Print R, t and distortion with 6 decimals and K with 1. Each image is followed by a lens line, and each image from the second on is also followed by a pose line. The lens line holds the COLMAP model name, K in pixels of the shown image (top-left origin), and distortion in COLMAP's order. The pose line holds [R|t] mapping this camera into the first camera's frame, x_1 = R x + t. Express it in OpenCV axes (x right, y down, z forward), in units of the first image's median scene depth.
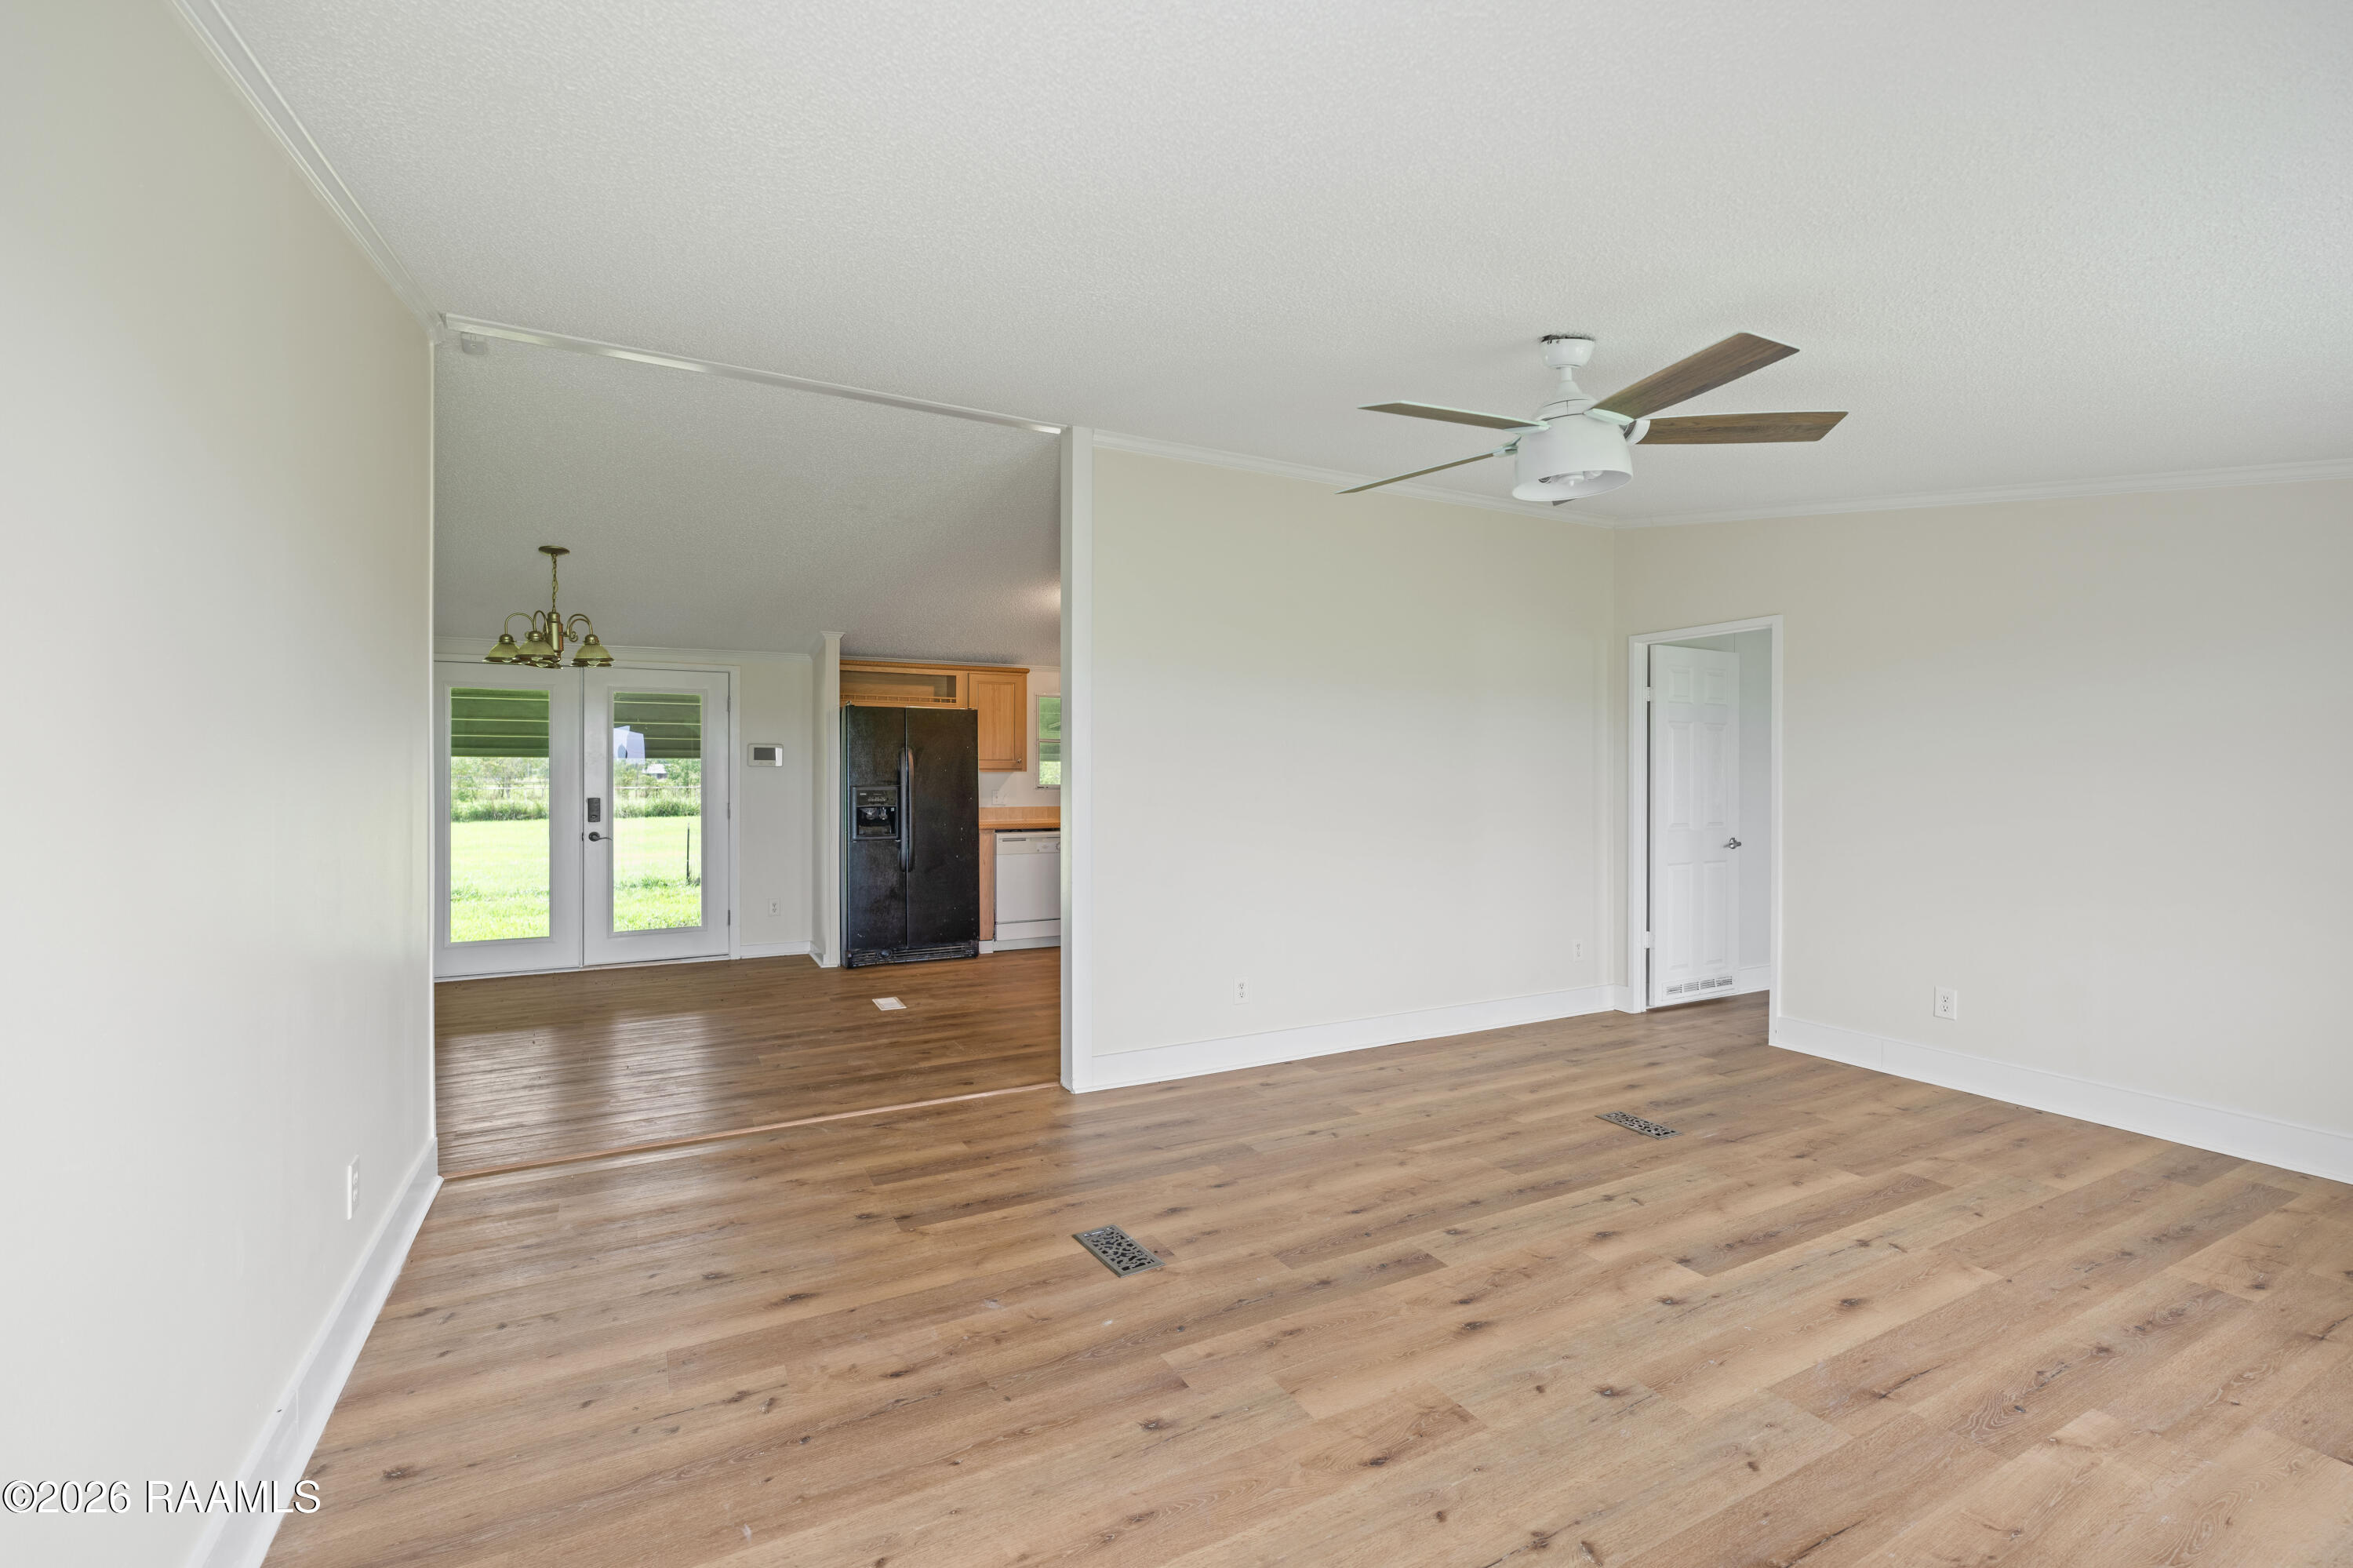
lens RADIAL K [[1031.5, 0, 1169.3], [0, 1031.5, 775.7], [0, 0, 1]] dist [-0.000915, 0.000429]
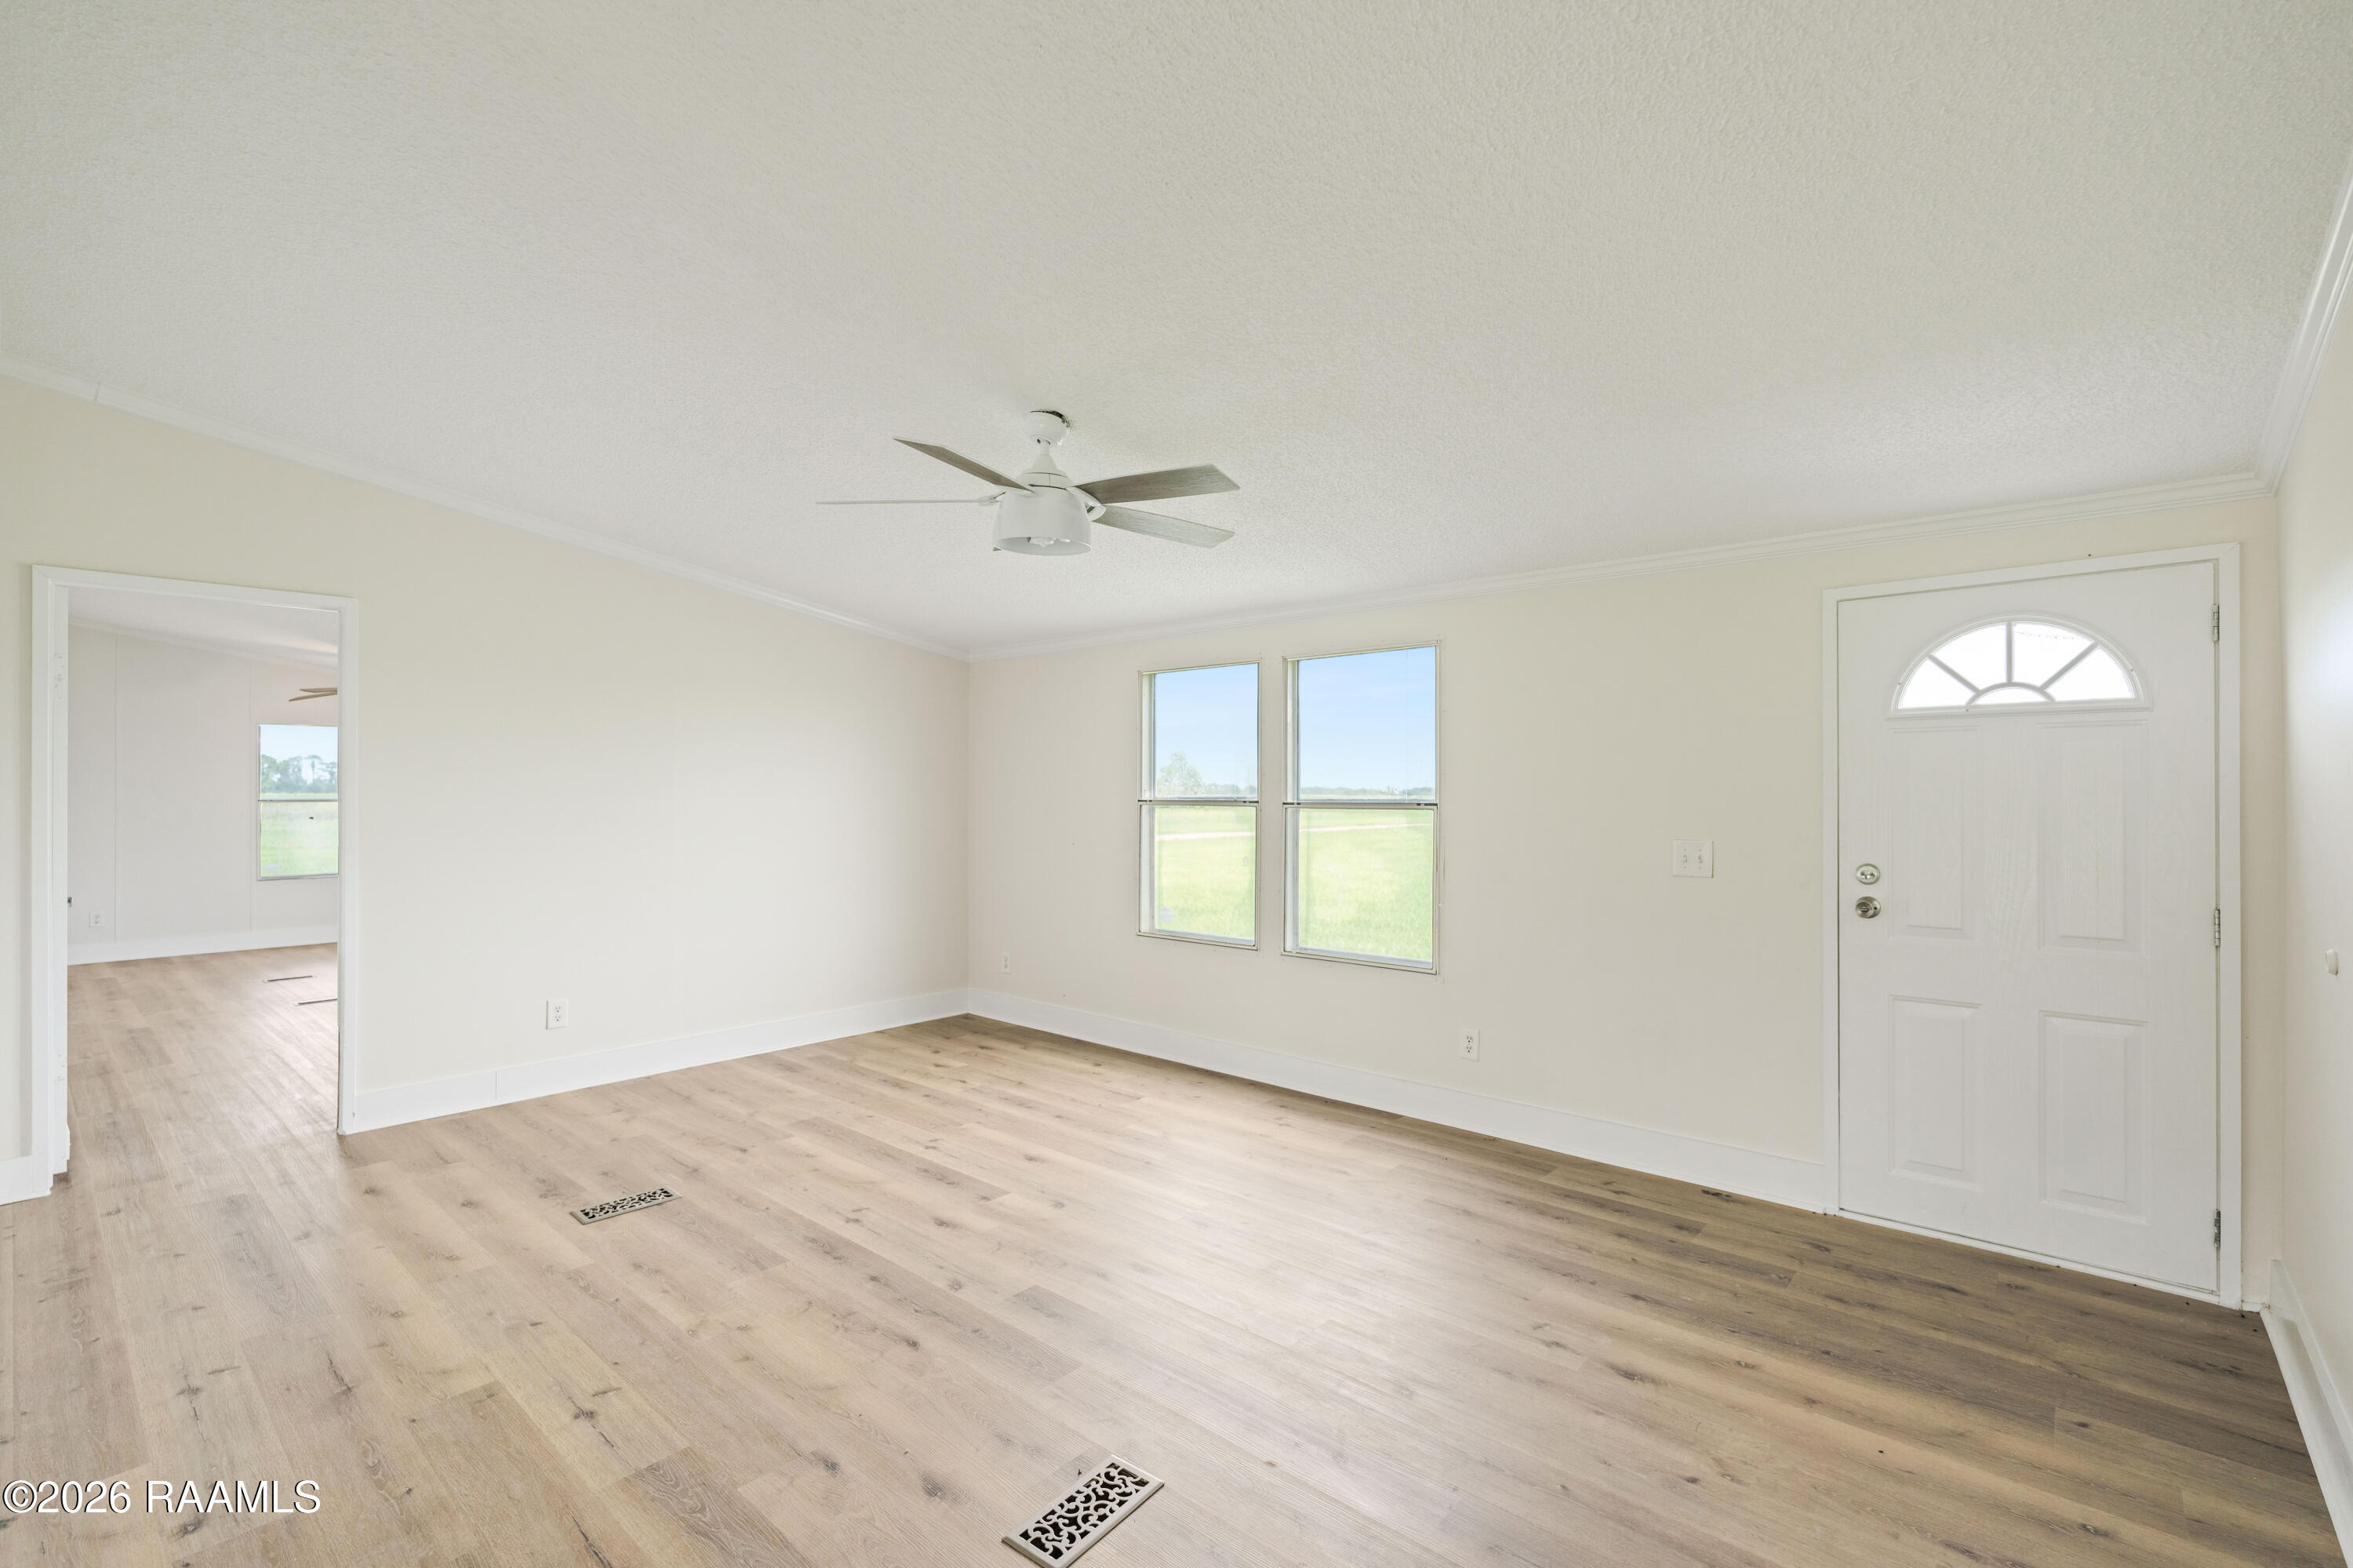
lens RADIAL K [[1031.5, 0, 1181.6], [0, 1031.5, 785.2], [0, 0, 1]] dist [-0.000915, 0.000429]
pose [[-0.353865, 0.003726, 0.935289, -0.607415], [0.001444, 0.999993, -0.003437, -0.012218], [-0.935296, 0.000135, -0.353868, 1.013329]]
